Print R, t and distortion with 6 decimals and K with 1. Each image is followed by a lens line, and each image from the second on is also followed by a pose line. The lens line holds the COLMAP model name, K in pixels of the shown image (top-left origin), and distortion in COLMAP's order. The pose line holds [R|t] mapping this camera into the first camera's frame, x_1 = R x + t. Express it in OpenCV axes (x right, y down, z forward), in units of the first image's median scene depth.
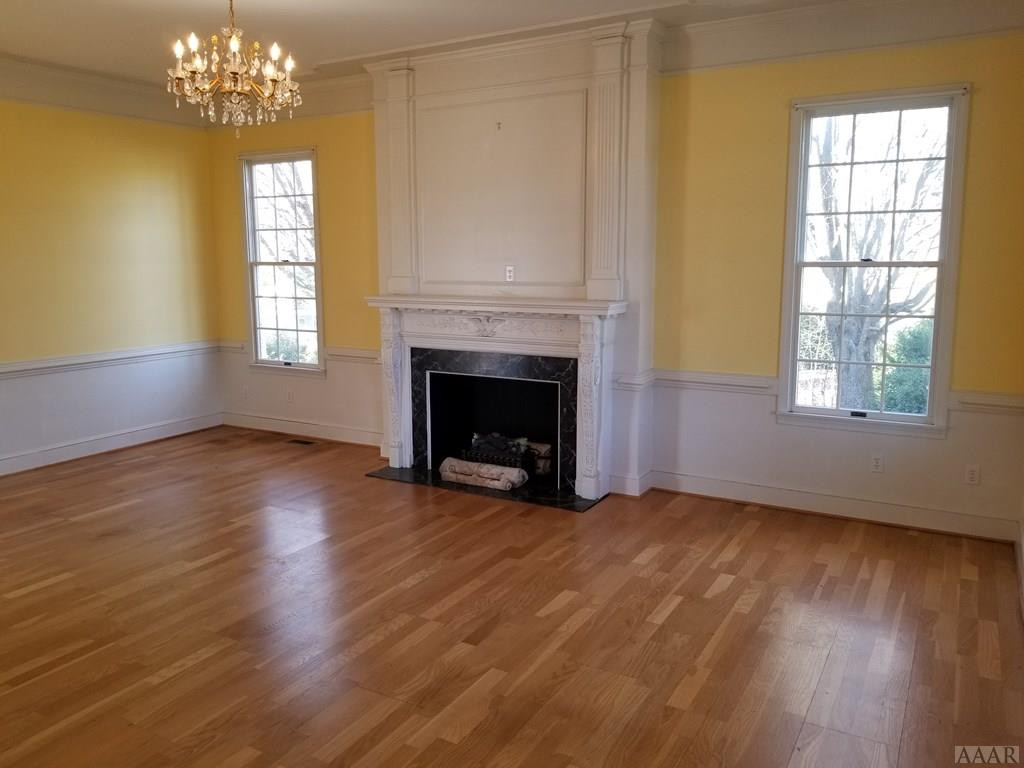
lens RADIAL K [[803.6, 0, 498.4], [0, 803.6, 363.1], [0, 0, 1]] dist [0.069239, -0.092547]
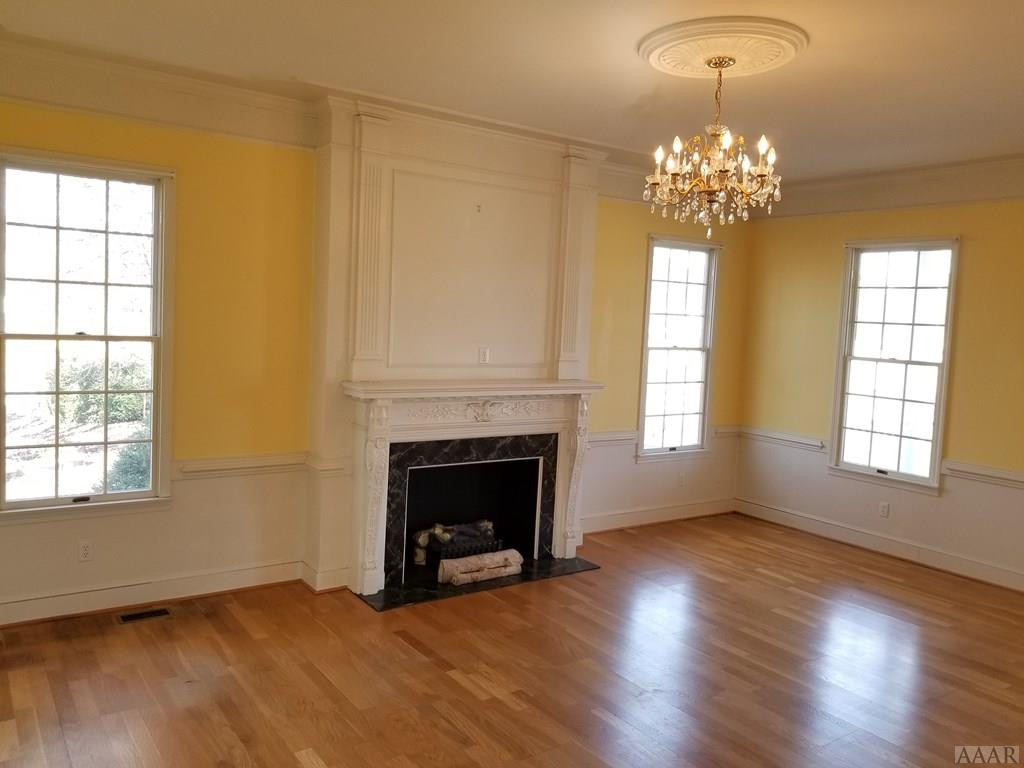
lens RADIAL K [[831.0, 0, 512.0], [0, 831.0, 384.0], [0, 0, 1]] dist [0.196601, -0.111997]
pose [[0.425508, -0.039490, 0.904093, -0.894164], [0.097267, 0.995256, -0.002306, -0.070905], [-0.899712, 0.088919, 0.427330, 0.527080]]
